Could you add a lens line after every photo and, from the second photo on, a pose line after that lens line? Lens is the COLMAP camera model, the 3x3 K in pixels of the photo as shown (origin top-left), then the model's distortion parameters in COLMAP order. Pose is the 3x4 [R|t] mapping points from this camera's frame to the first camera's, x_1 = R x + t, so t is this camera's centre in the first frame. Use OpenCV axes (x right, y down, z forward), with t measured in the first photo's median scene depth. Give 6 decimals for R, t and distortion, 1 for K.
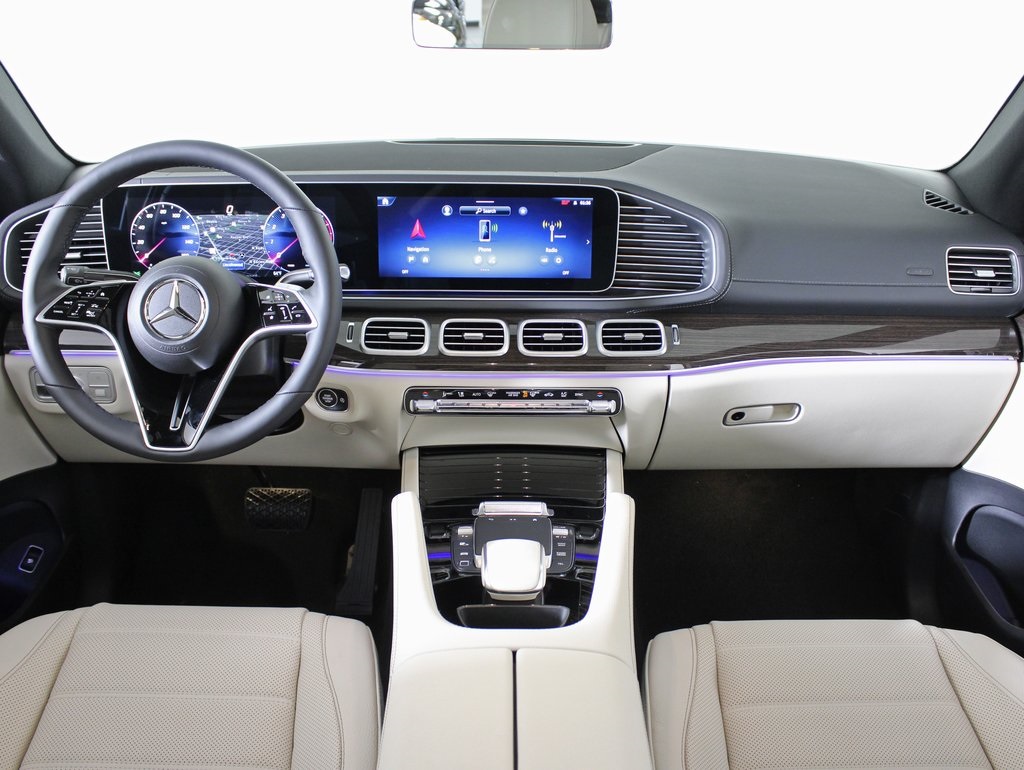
lens RADIAL K [[967.7, 0, 512.0], [0, 967.7, 385.0], [0, 0, 1]] dist [-0.182138, 0.176149]
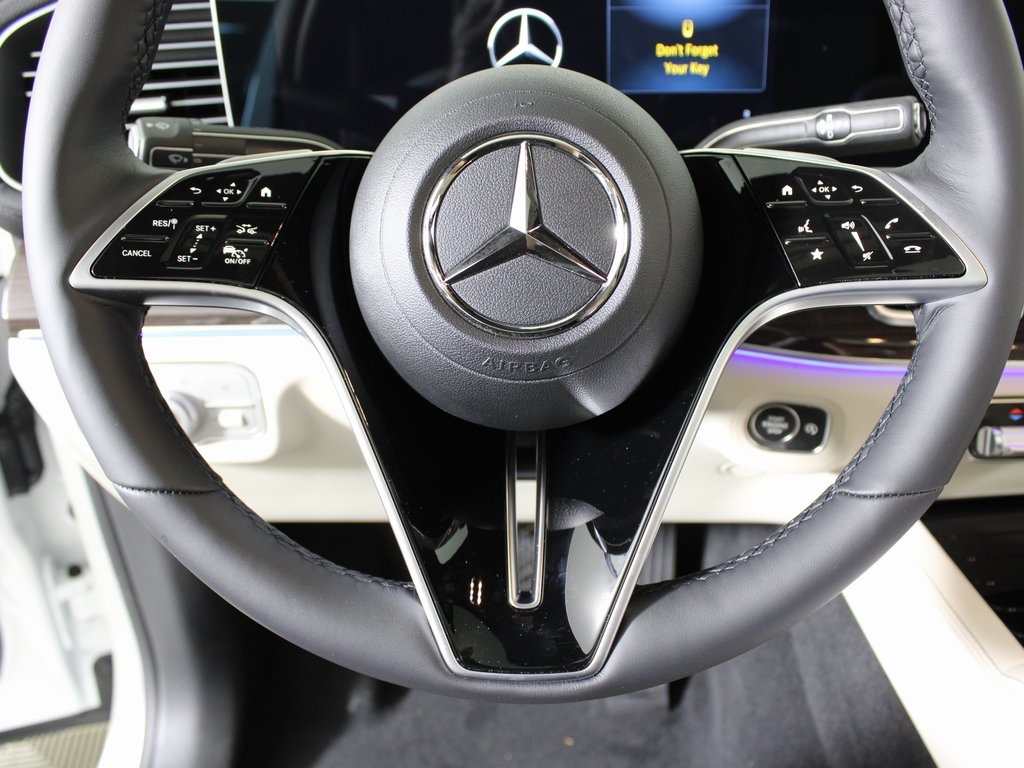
lens RADIAL K [[967.7, 0, 512.0], [0, 967.7, 384.0], [0, 0, 1]] dist [-0.182138, 0.176149]
pose [[0.998489, -0.022071, -0.050323, -0.338910], [0.027847, 0.992726, 0.117132, -0.067473], [0.047372, -0.118356, 0.991841, 0.675904]]
